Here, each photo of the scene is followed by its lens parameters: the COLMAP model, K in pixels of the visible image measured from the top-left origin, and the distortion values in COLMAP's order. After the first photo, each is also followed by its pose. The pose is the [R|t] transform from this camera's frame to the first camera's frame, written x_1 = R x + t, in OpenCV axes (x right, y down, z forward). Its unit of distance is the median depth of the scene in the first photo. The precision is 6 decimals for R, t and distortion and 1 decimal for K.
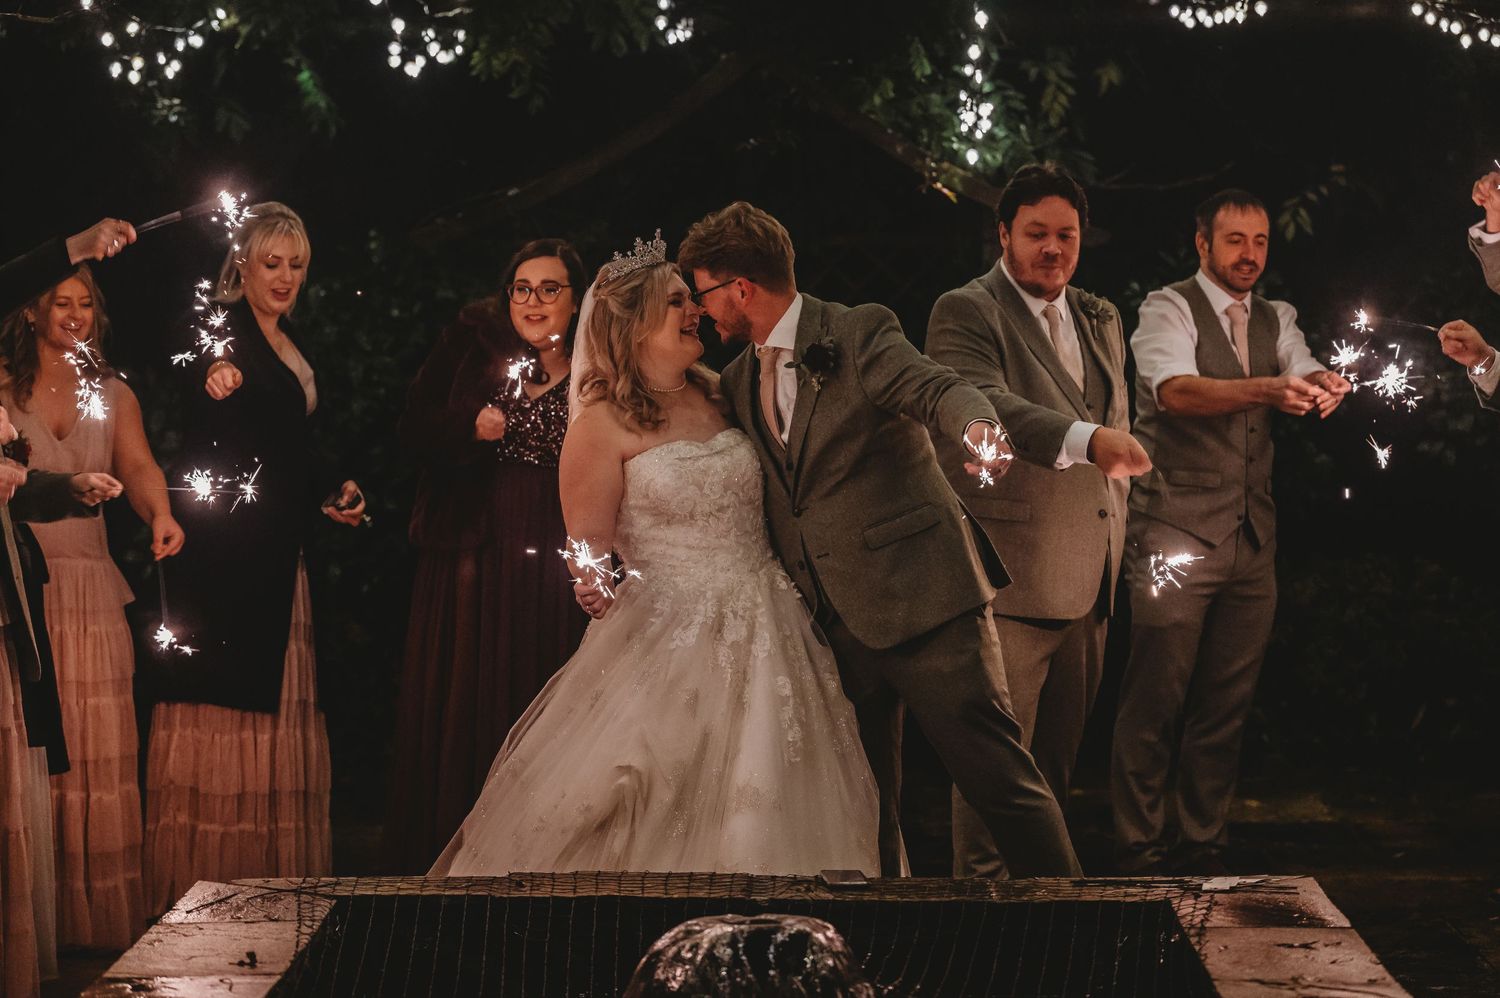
lens RADIAL K [[5442.3, 0, 857.1], [0, 5442.3, 534.0], [0, 0, 1]] dist [-0.187463, 0.000000]
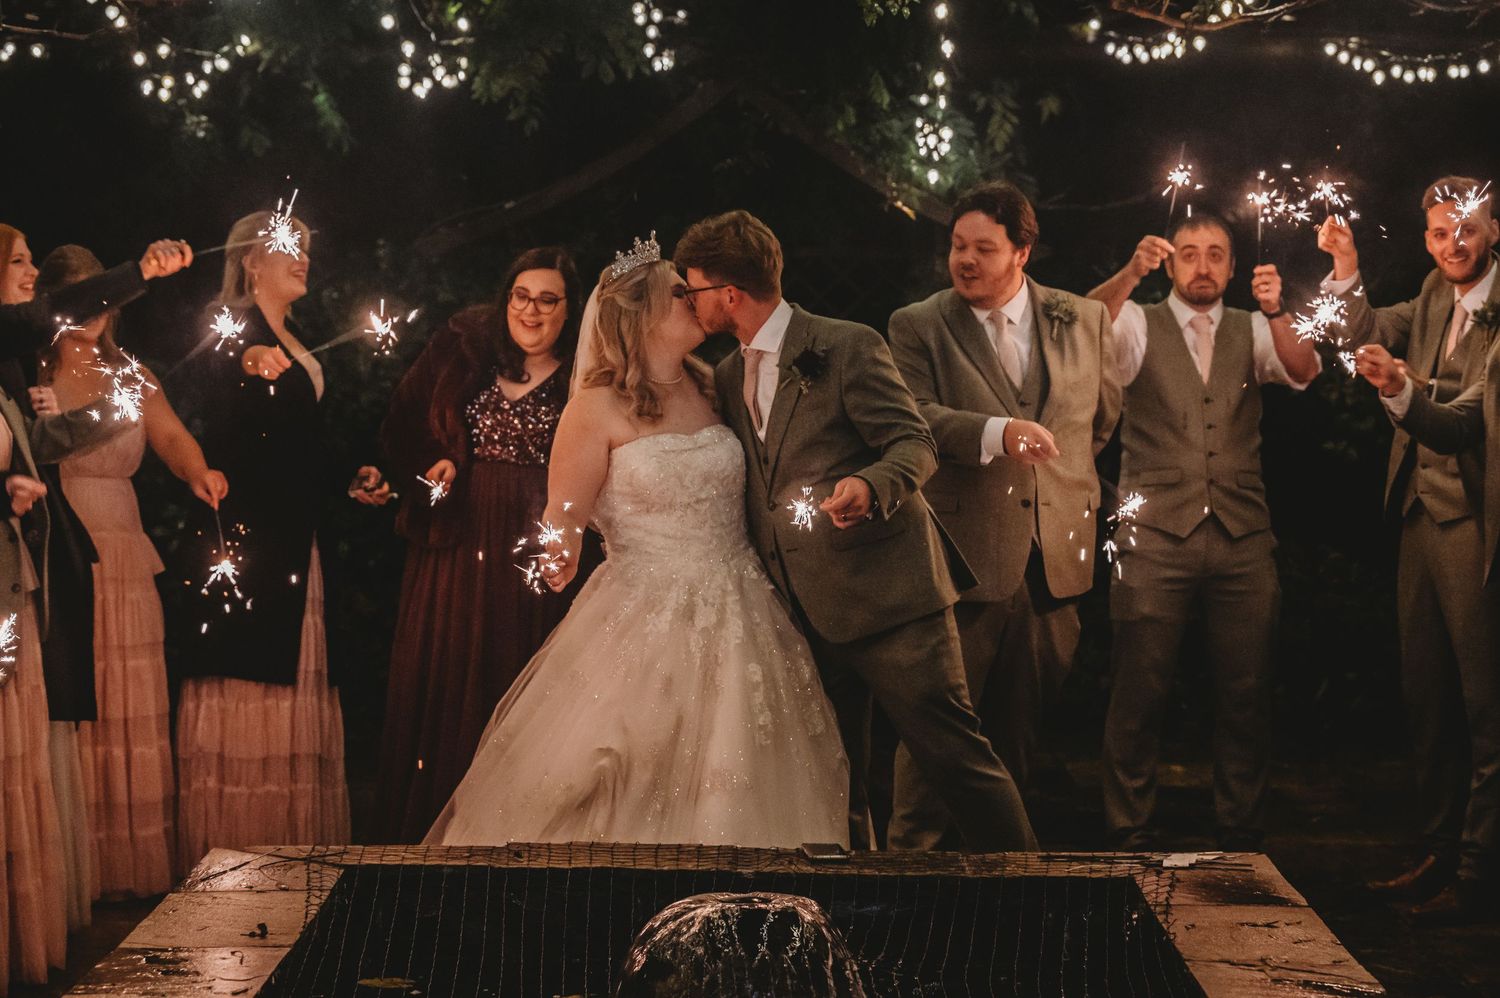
lens RADIAL K [[3794.3, 0, 741.8], [0, 3794.3, 487.5], [0, 0, 1]] dist [-0.164100, 0.000000]
pose [[0.999901, 0.009695, 0.010175, -0.023806], [-0.009726, 0.999948, 0.003017, -0.008740], [-0.010145, -0.003116, 0.999944, 0.234947]]
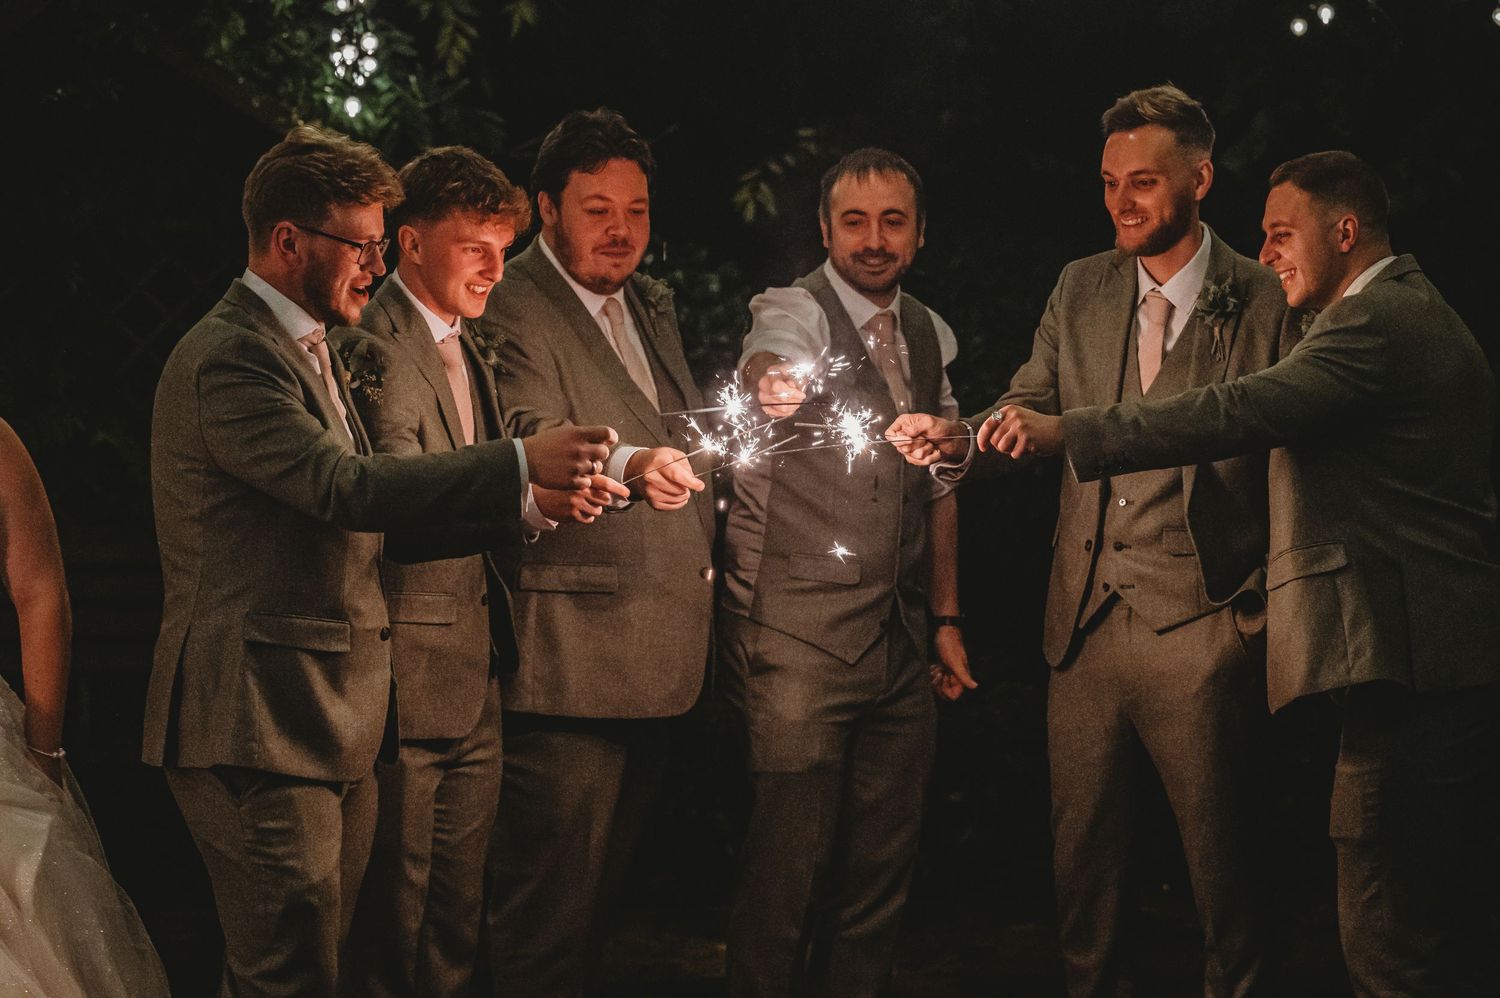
lens RADIAL K [[3861.5, 0, 752.8], [0, 3861.5, 499.3], [0, 0, 1]] dist [0.085525, 0.000000]
pose [[0.989390, -0.010897, 0.144877, -0.002509], [0.009461, 0.999899, 0.010595, -0.019923], [-0.144978, -0.009112, 0.989393, 0.448044]]
